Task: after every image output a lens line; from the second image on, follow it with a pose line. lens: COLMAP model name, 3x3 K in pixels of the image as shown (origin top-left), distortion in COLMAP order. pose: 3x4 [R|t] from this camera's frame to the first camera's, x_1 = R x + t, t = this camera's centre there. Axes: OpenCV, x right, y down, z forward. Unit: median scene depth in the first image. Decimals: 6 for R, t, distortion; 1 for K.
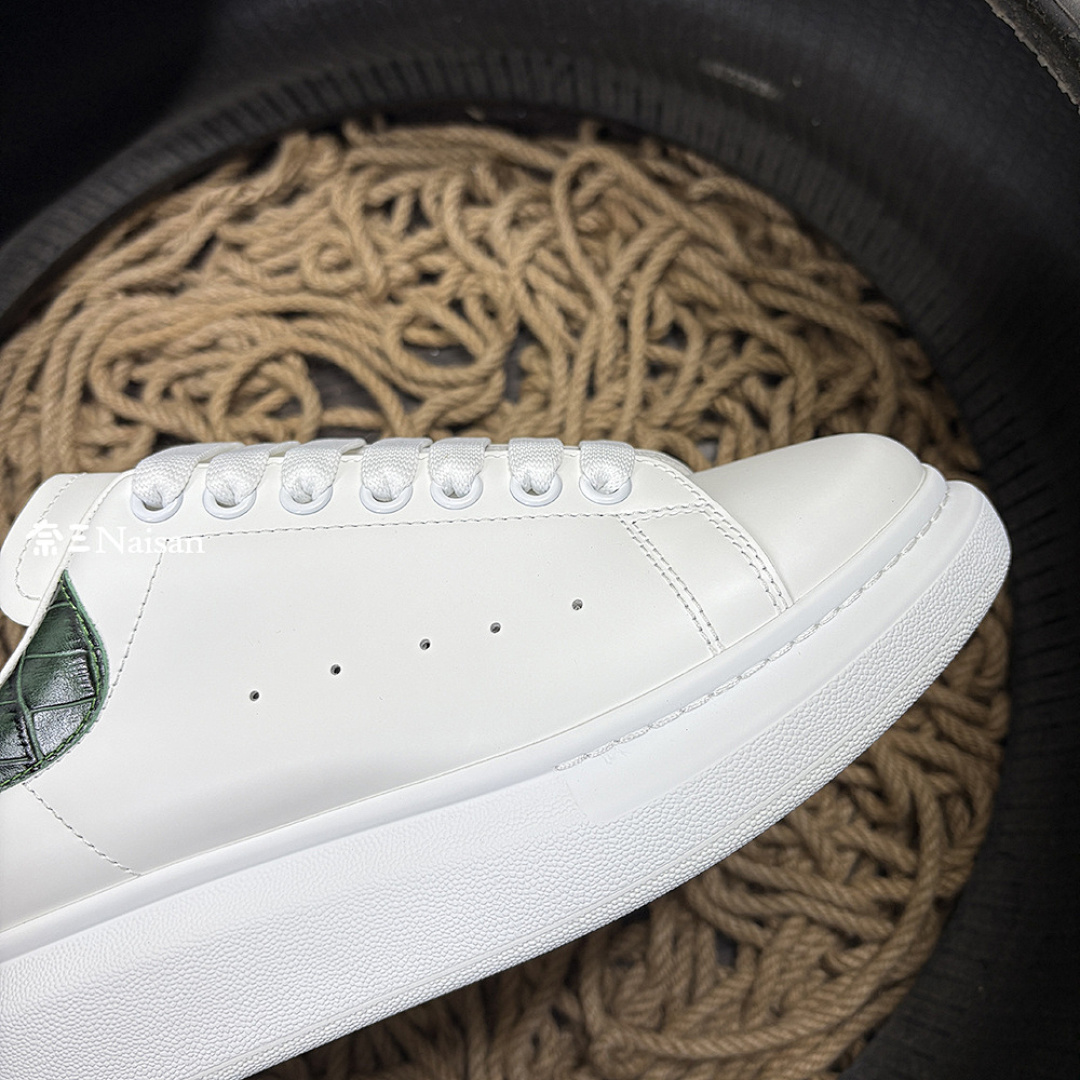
lens RADIAL K [[1079.3, 0, 540.0], [0, 1079.3, 540.0], [0, 0, 1]] dist [0.001092, -0.096818]
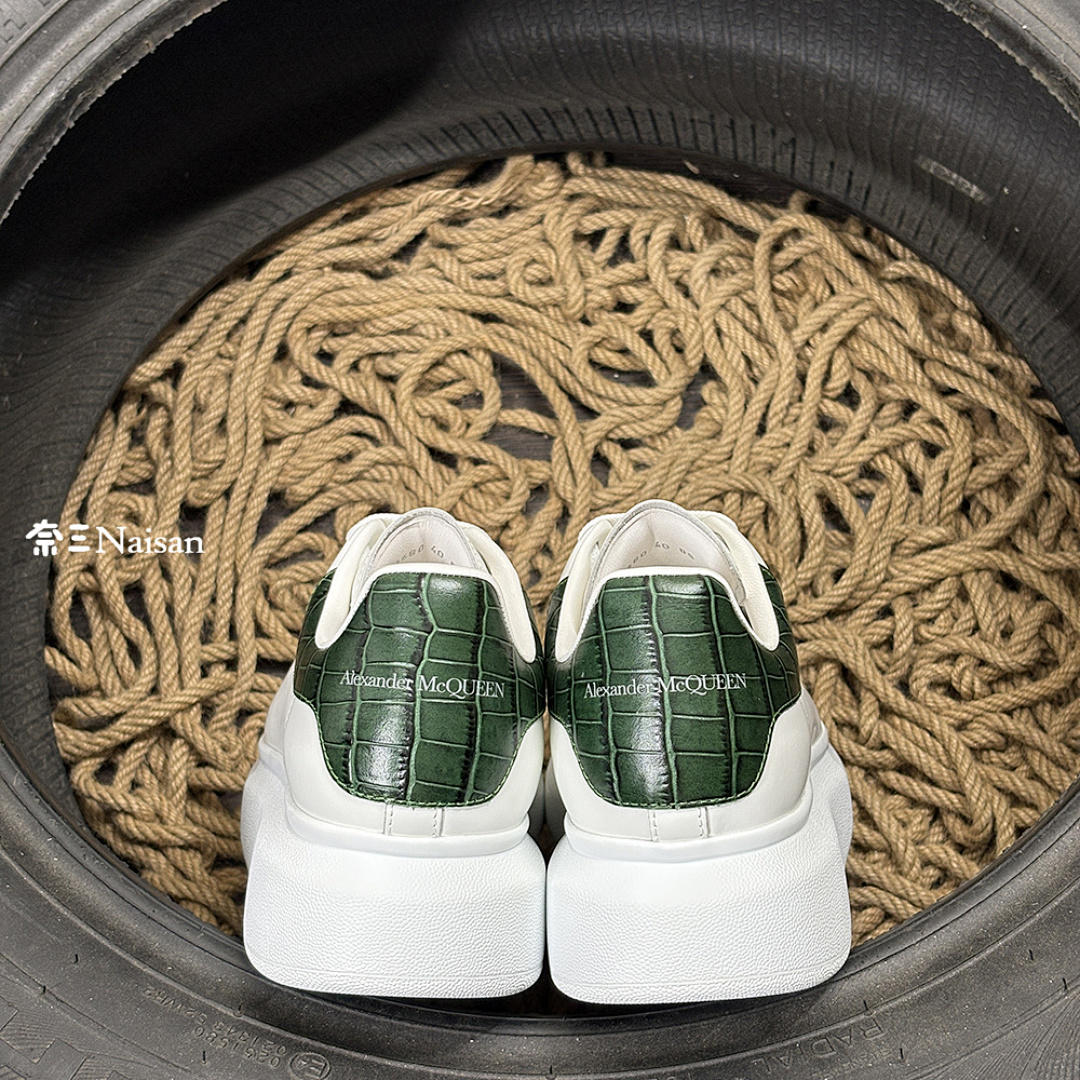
lens RADIAL K [[1910.1, 0, 540.0], [0, 1910.1, 540.0], [0, 0, 1]] dist [0.058521, 0.123643]
pose [[0.981899, 0.183424, -0.047225, -0.055140], [-0.189005, 0.965089, -0.181328, 0.333517], [0.012316, 0.186972, 0.982288, -0.796693]]
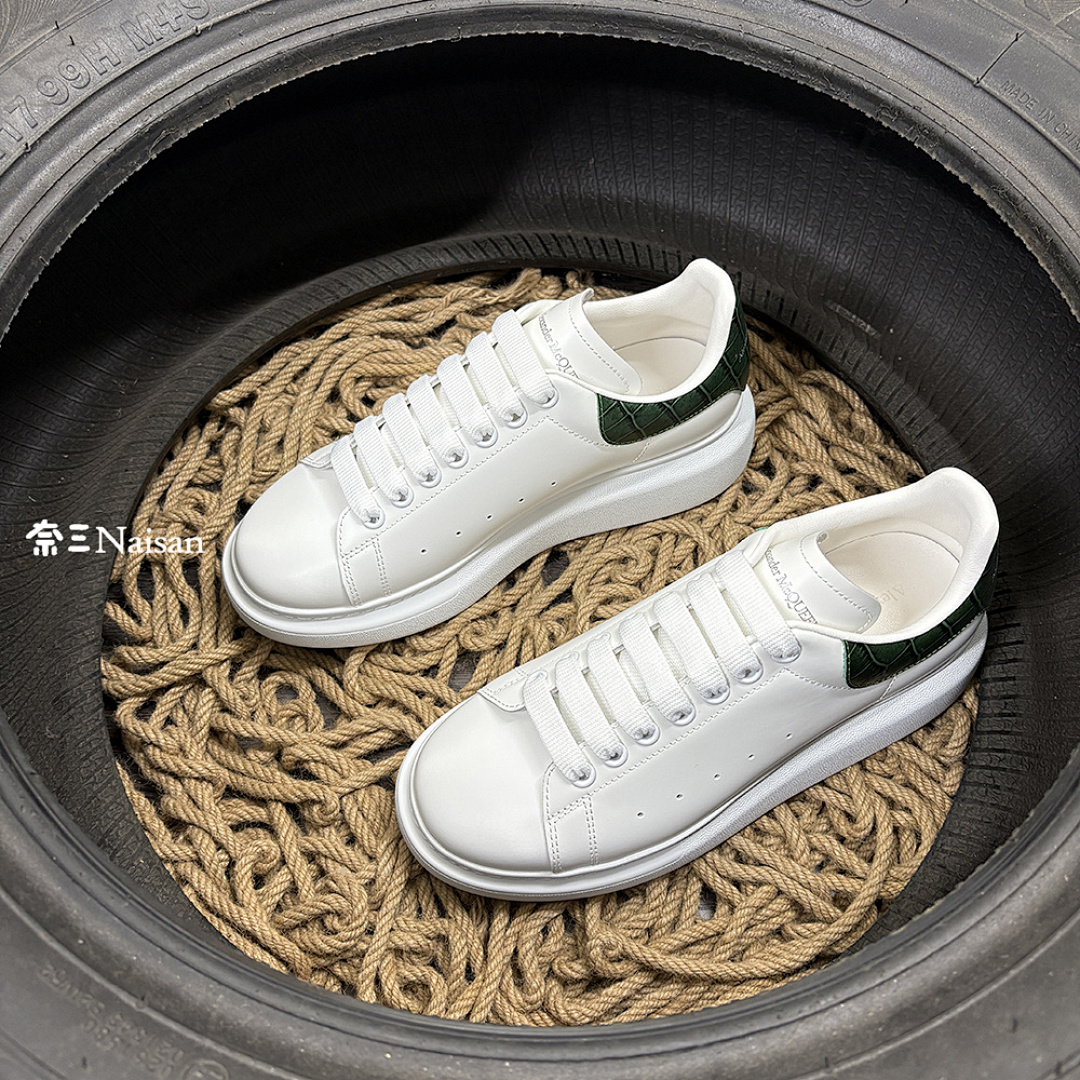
lens RADIAL K [[1048.1, 0, 540.0], [0, 1048.1, 540.0], [0, 0, 1]] dist [-0.000290, -0.016356]
pose [[0.961107, 0.273131, -0.040896, -0.069970], [-0.275189, 0.934602, -0.225368, 0.264197], [-0.023334, 0.227857, 0.973415, -0.249904]]
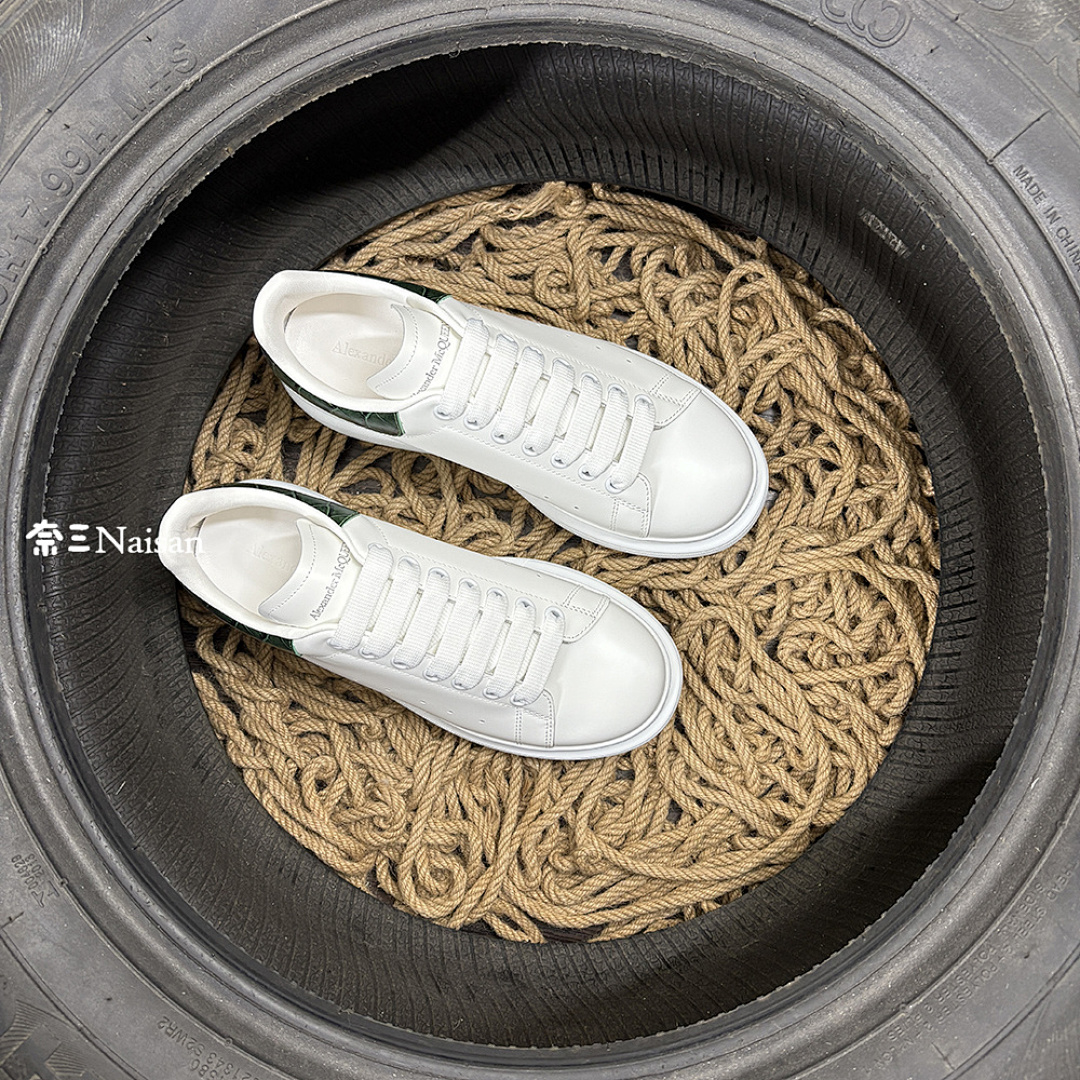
lens RADIAL K [[1032.7, 0, 540.0], [0, 1032.7, 540.0], [0, 0, 1]] dist [0.003834, -0.011044]
pose [[0.954367, 0.298600, -0.004720, -0.109309], [-0.293604, 0.941056, 0.167960, -0.165422], [0.054595, -0.158910, 0.985782, -0.378814]]
